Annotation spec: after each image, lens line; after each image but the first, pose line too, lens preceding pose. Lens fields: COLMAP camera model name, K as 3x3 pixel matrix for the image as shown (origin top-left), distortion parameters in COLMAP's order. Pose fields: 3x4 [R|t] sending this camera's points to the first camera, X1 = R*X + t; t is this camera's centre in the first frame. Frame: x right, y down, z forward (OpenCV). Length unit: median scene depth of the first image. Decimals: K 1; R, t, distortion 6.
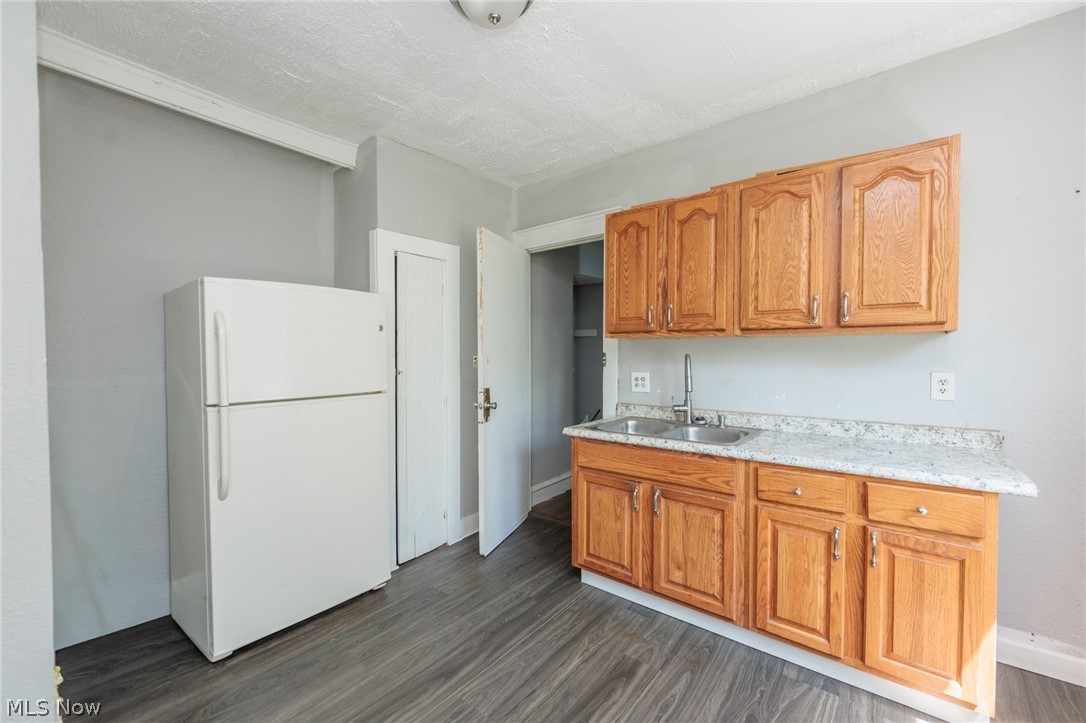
lens RADIAL K [[428.3, 0, 536.4], [0, 428.3, 358.2], [0, 0, 1]] dist [-0.001635, 0.000016]
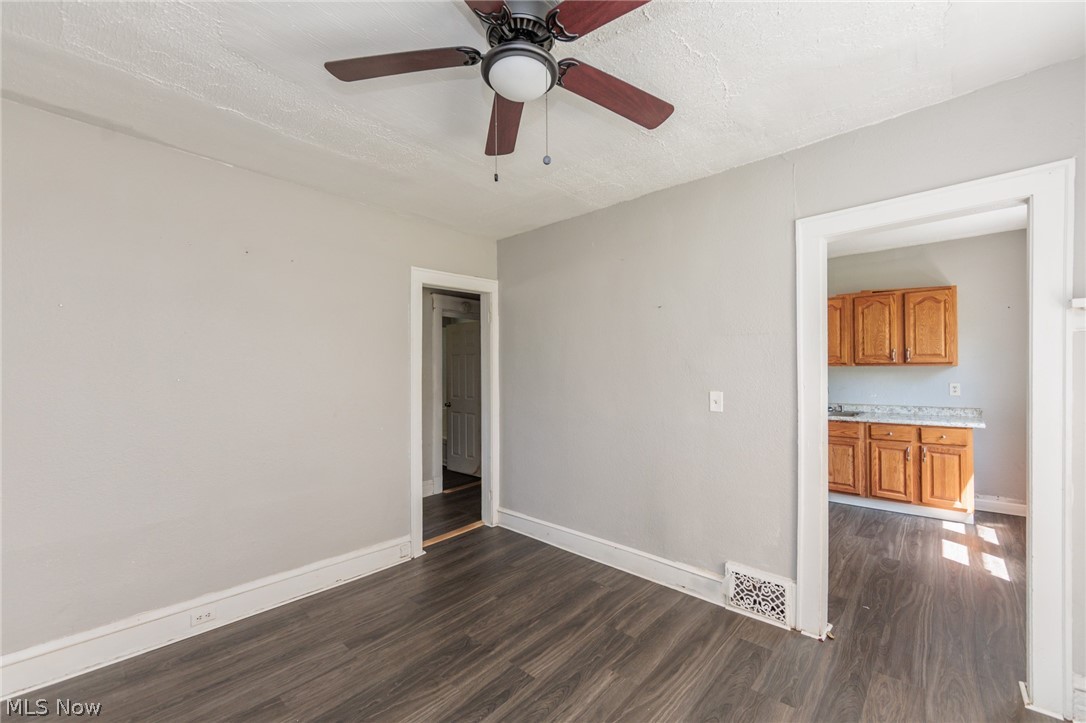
lens RADIAL K [[428.3, 0, 538.0], [0, 428.3, 359.7], [0, 0, 1]] dist [-0.001635, 0.000016]
pose [[0.998762, -0.010697, -0.048579, -1.109416], [0.009691, 0.999735, -0.020898, -0.064609], [0.048790, 0.020401, 0.998601, -1.338632]]
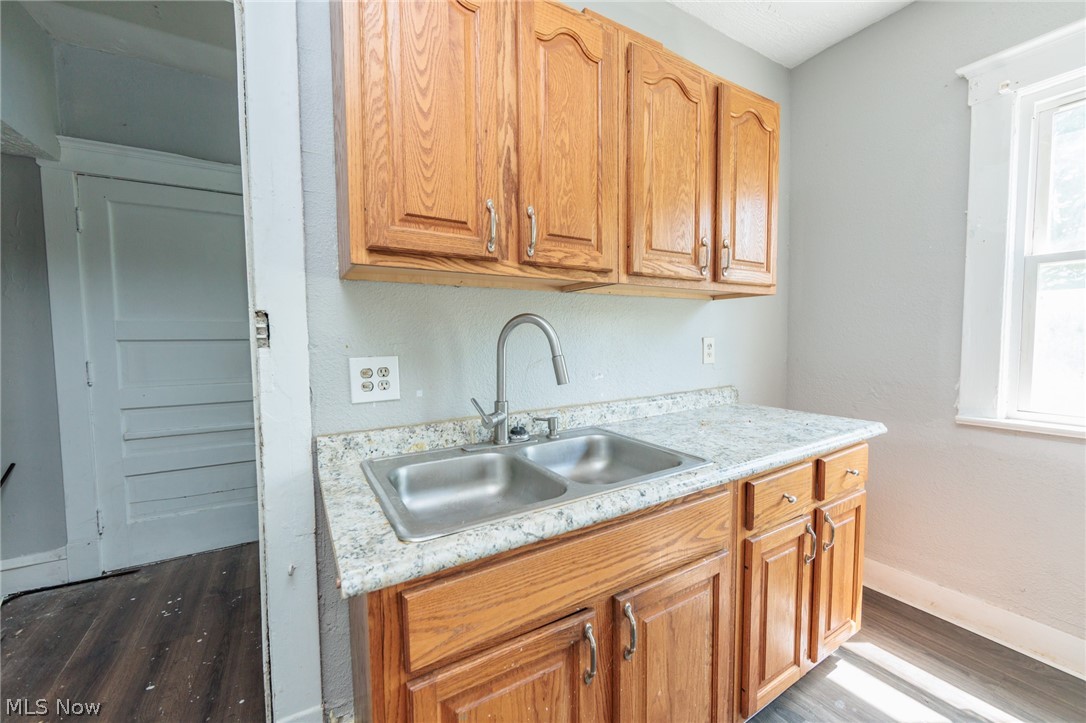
lens RADIAL K [[428.3, 0, 543.5], [0, 428.3, 360.0], [0, 0, 1]] dist [-0.001635, 0.000016]
pose [[0.321705, -0.057093, 0.945117, -0.180897], [0.020981, 0.998365, 0.053168, 0.024433], [-0.946608, 0.002725, 0.322377, 1.032098]]
